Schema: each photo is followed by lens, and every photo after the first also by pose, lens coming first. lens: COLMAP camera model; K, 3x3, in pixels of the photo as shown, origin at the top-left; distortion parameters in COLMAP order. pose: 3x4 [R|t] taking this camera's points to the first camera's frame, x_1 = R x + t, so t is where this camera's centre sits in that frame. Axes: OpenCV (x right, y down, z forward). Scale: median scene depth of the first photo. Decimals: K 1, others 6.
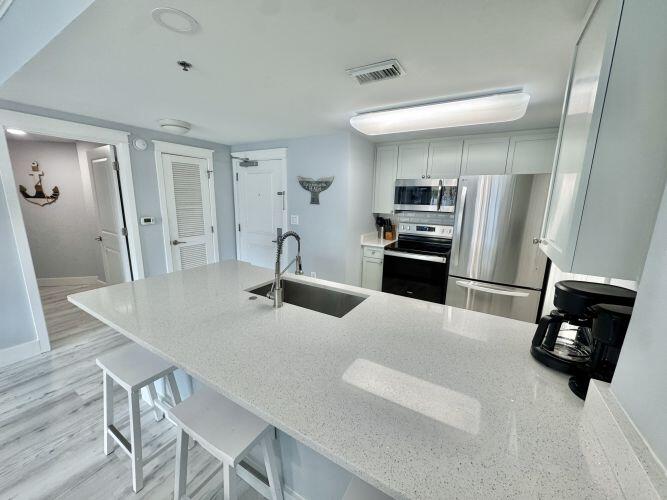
lens RADIAL K [[267.6, 0, 333.5], [0, 267.6, 250.0], [0, 0, 1]] dist [-0.001550, -0.000103]
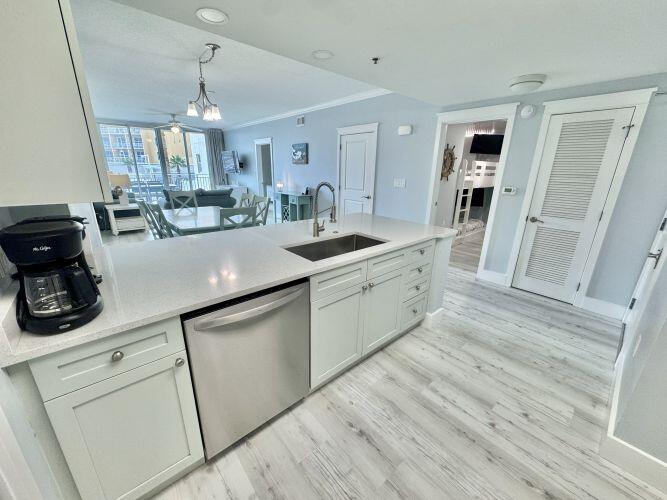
lens RADIAL K [[267.6, 0, 333.5], [0, 267.6, 250.0], [0, 0, 1]] dist [-0.001550, -0.000103]
pose [[-0.301639, 0.257153, -0.918089, 0.465563], [-0.213655, 0.920219, 0.327946, -0.086448], [0.929175, 0.295076, -0.222632, 0.628358]]
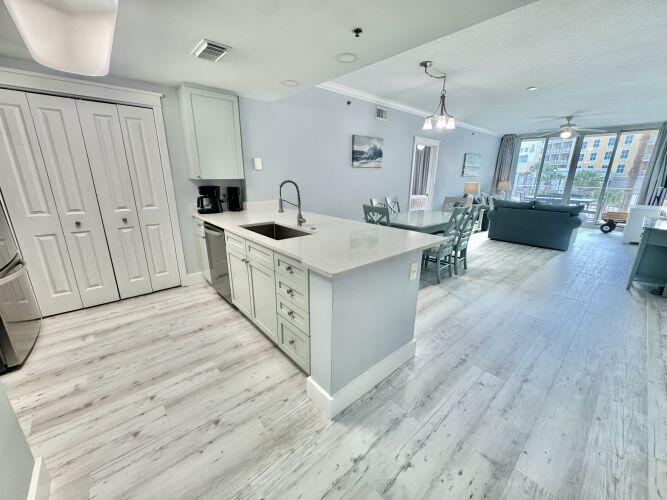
lens RADIAL K [[264.4, 0, 334.2], [0, 264.4, 250.6], [0, 0, 1]] dist [-0.001820, 0.000043]
pose [[-0.953603, -0.110701, 0.279977, -0.390411], [0.032170, 0.887157, 0.460346, -0.176879], [-0.299345, 0.447994, -0.842434, 1.058474]]
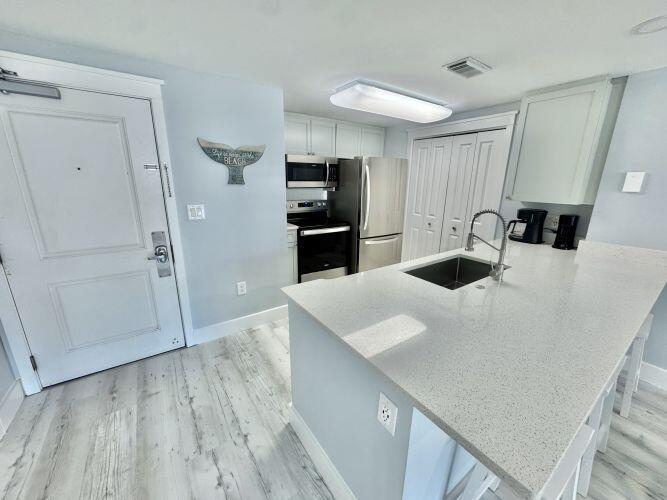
lens RADIAL K [[267.6, 0, 333.5], [0, 267.6, 250.0], [0, 0, 1]] dist [-0.001550, -0.000103]
pose [[0.405978, -0.251271, 0.878661, -0.612319], [0.173733, 0.965146, 0.195731, -0.101070], [-0.897217, 0.073190, 0.435482, 0.495070]]
